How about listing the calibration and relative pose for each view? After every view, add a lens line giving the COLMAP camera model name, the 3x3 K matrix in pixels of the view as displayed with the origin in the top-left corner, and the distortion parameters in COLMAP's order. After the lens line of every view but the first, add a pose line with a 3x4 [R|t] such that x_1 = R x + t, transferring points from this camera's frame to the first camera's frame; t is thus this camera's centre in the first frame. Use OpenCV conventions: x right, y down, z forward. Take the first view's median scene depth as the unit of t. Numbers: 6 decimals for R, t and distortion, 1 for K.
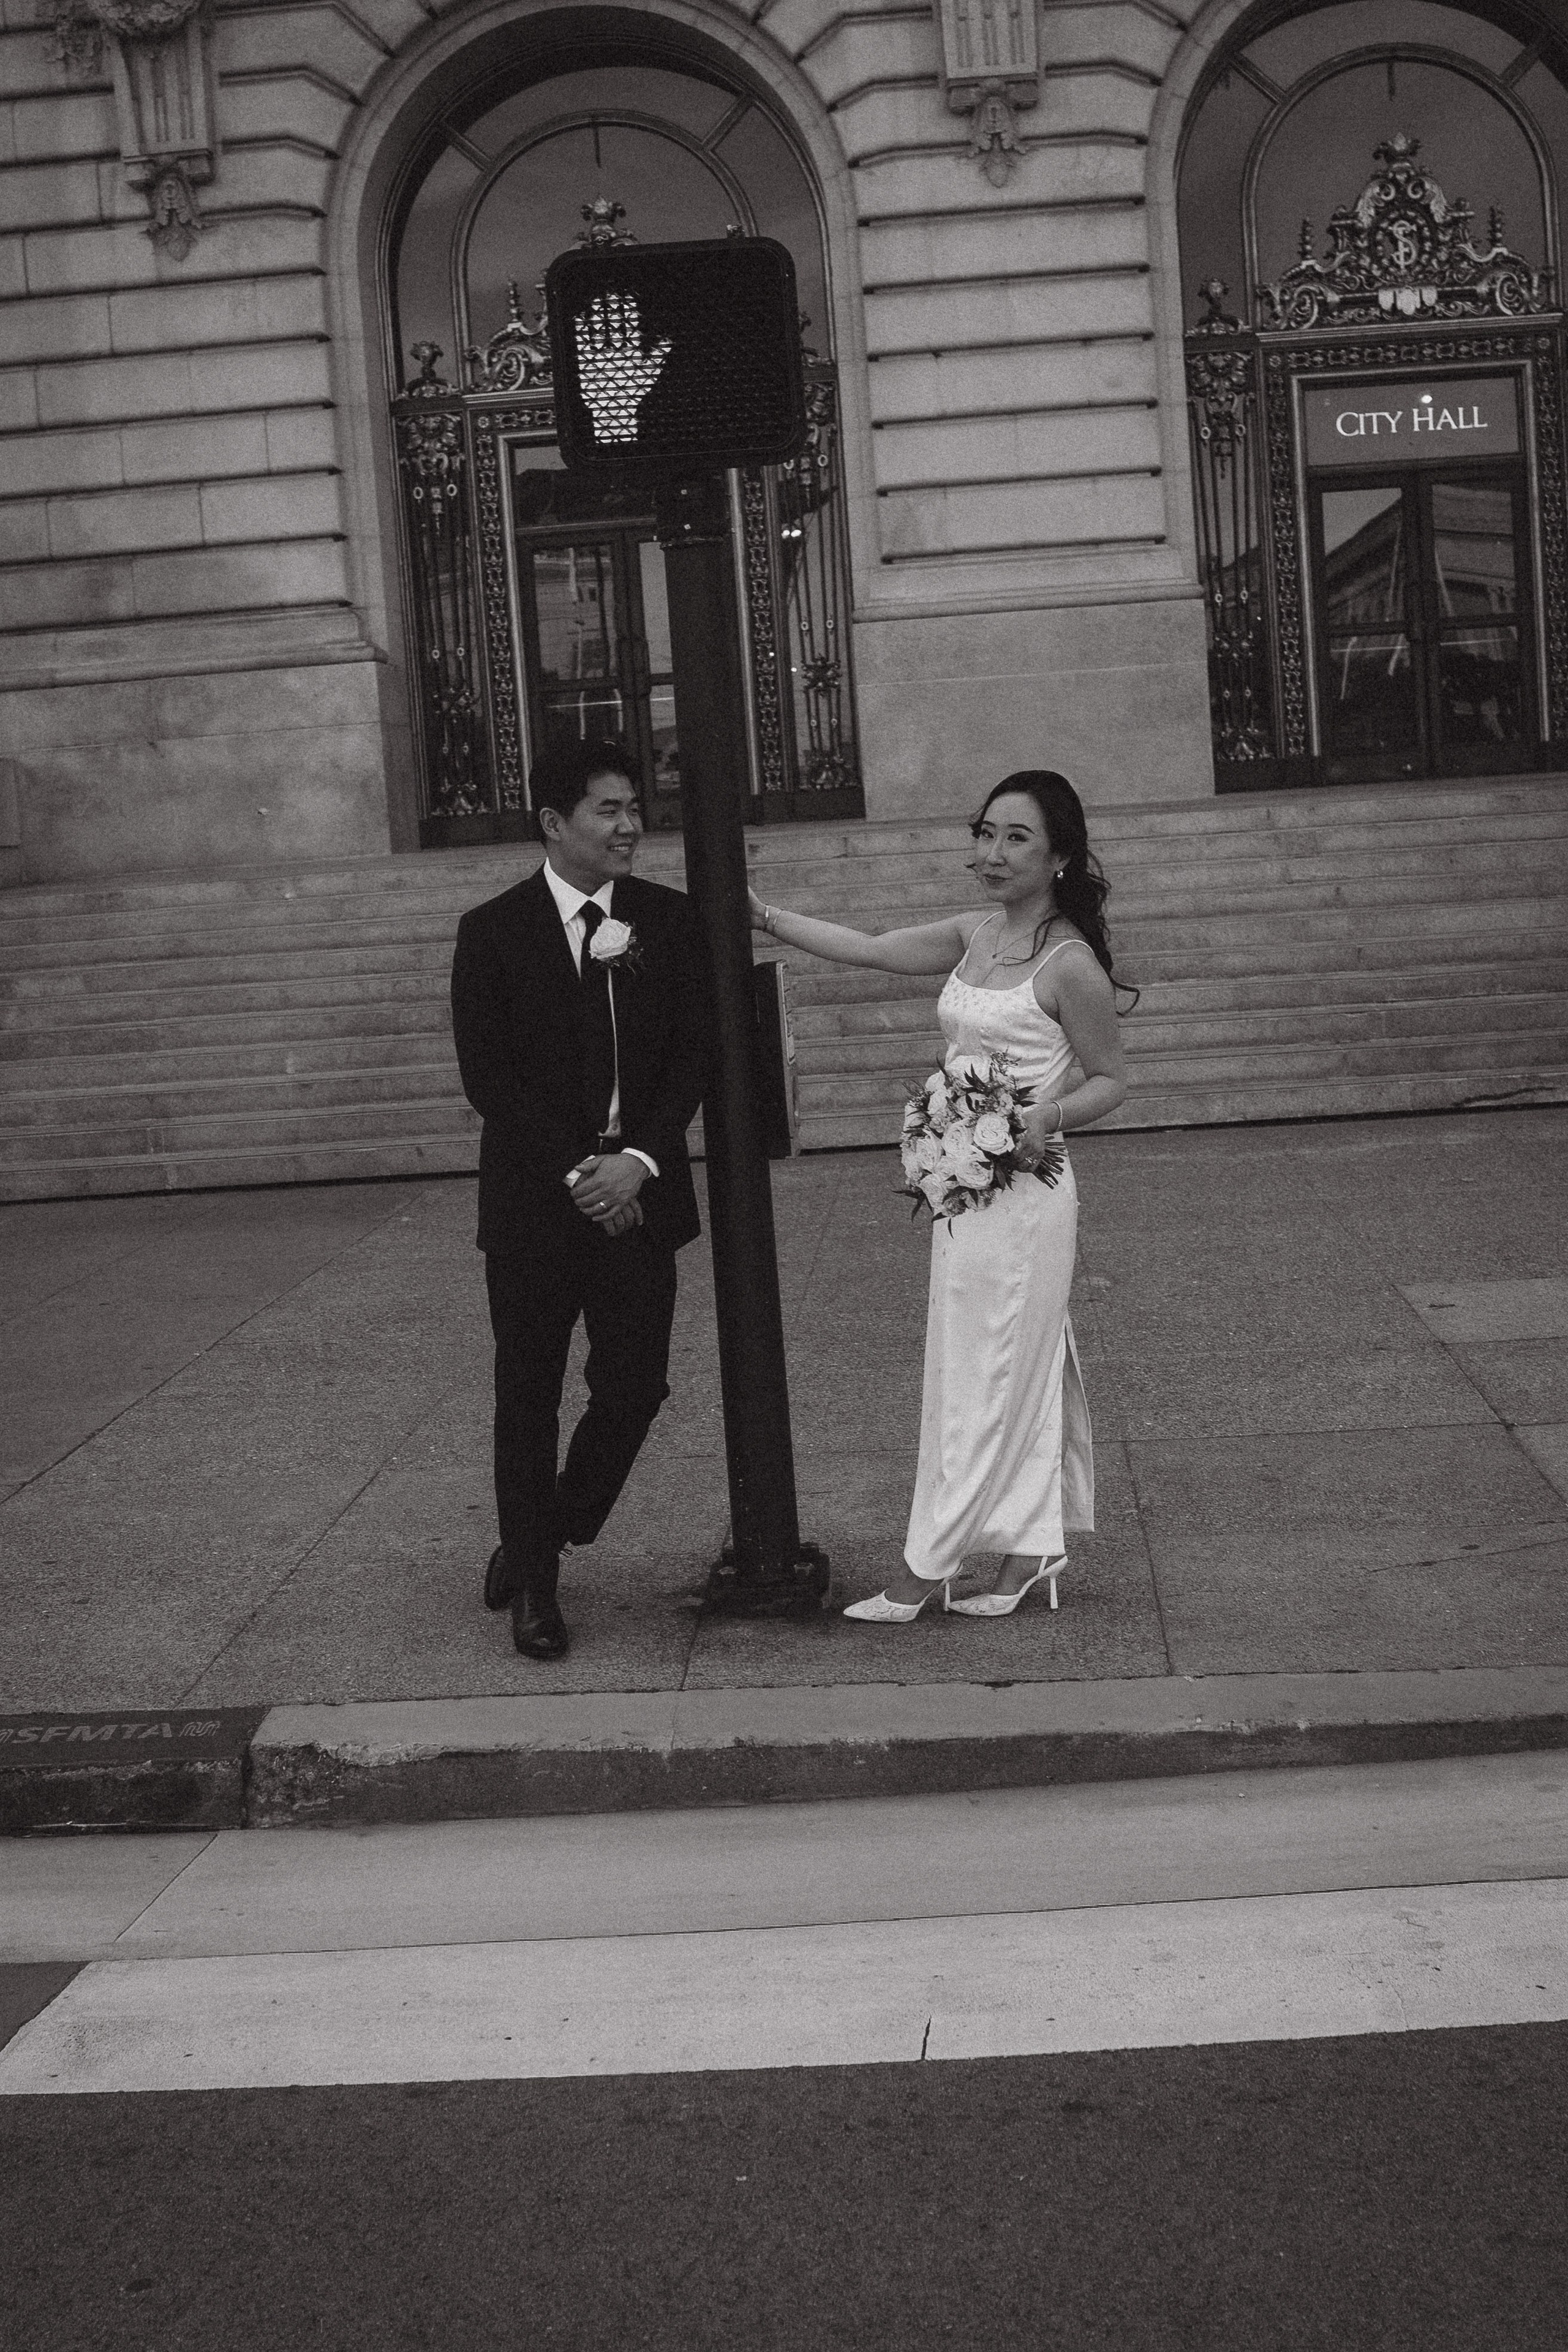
lens RADIAL K [[2846.7, 0, 784.0], [0, 2846.7, 1176.0], [0, 0, 1]] dist [-0.111426, 0.031946]
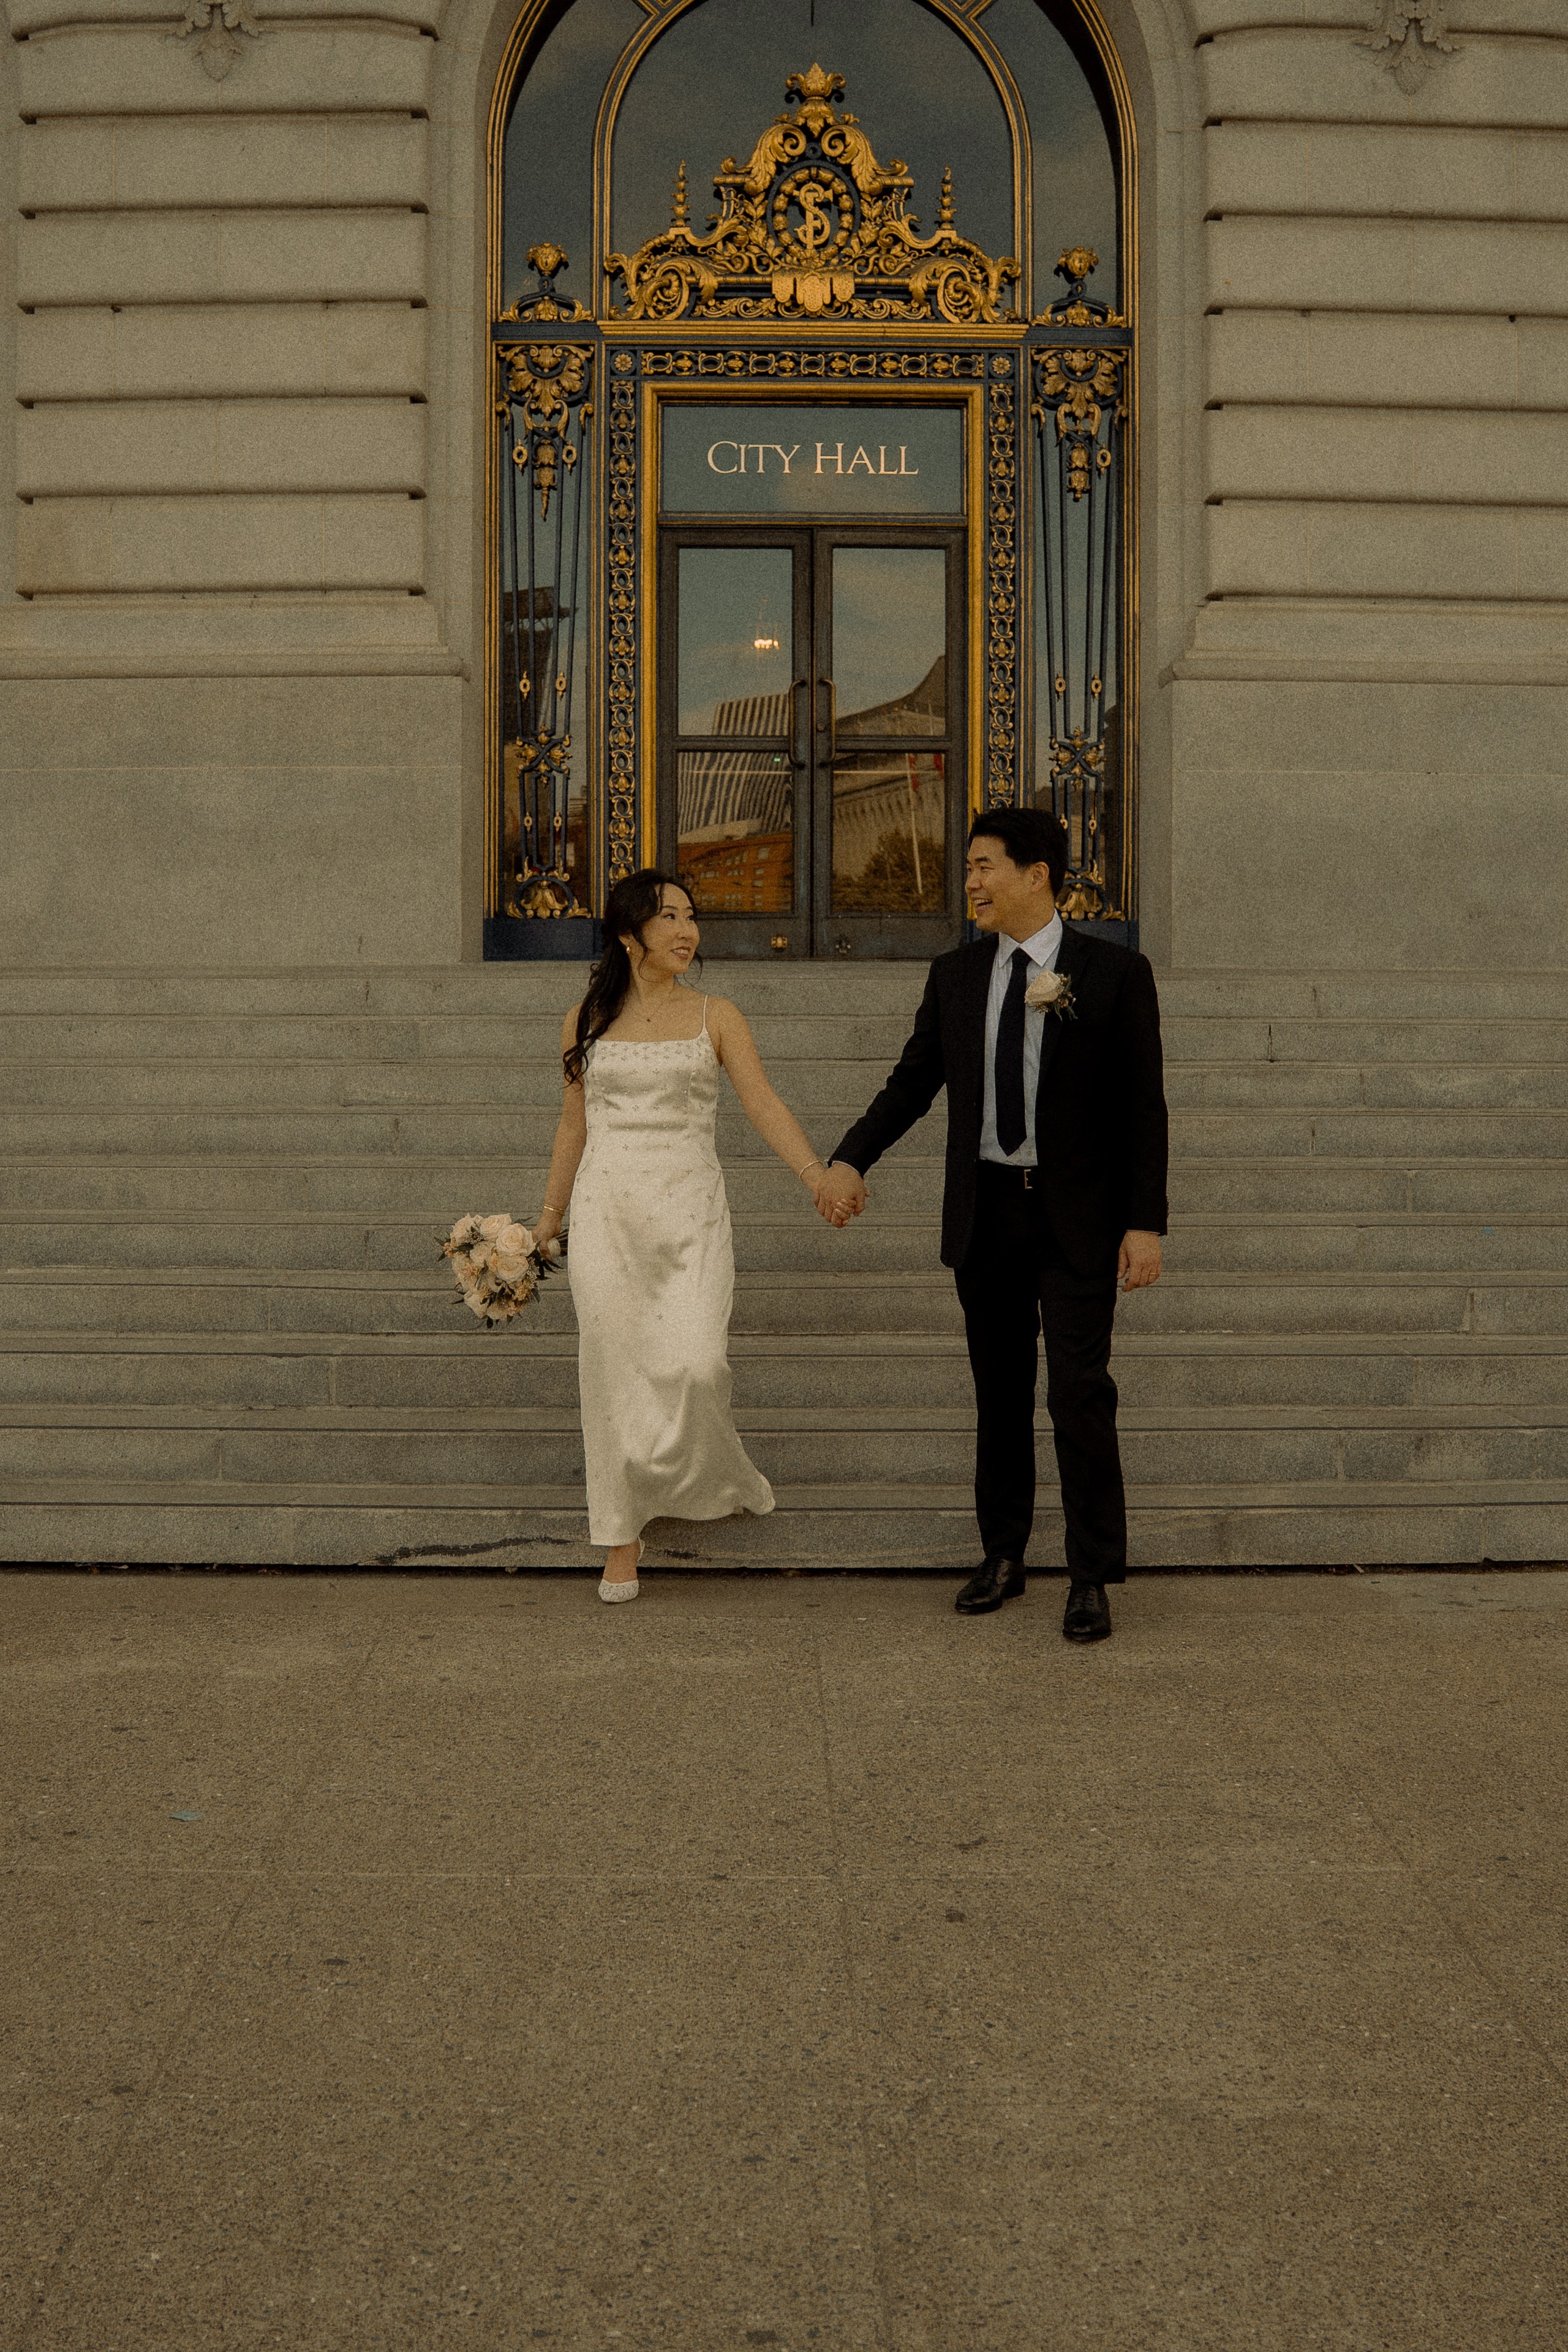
lens RADIAL K [[2890.5, 0, 784.0], [0, 2890.5, 1176.0], [0, 0, 1]] dist [-0.181614, 0.107548]
pose [[0.993653, 0.064385, 0.092237, 0.163152], [-0.058728, 0.996298, -0.062787, -0.042184], [-0.095938, 0.056971, 0.993756, 0.294271]]
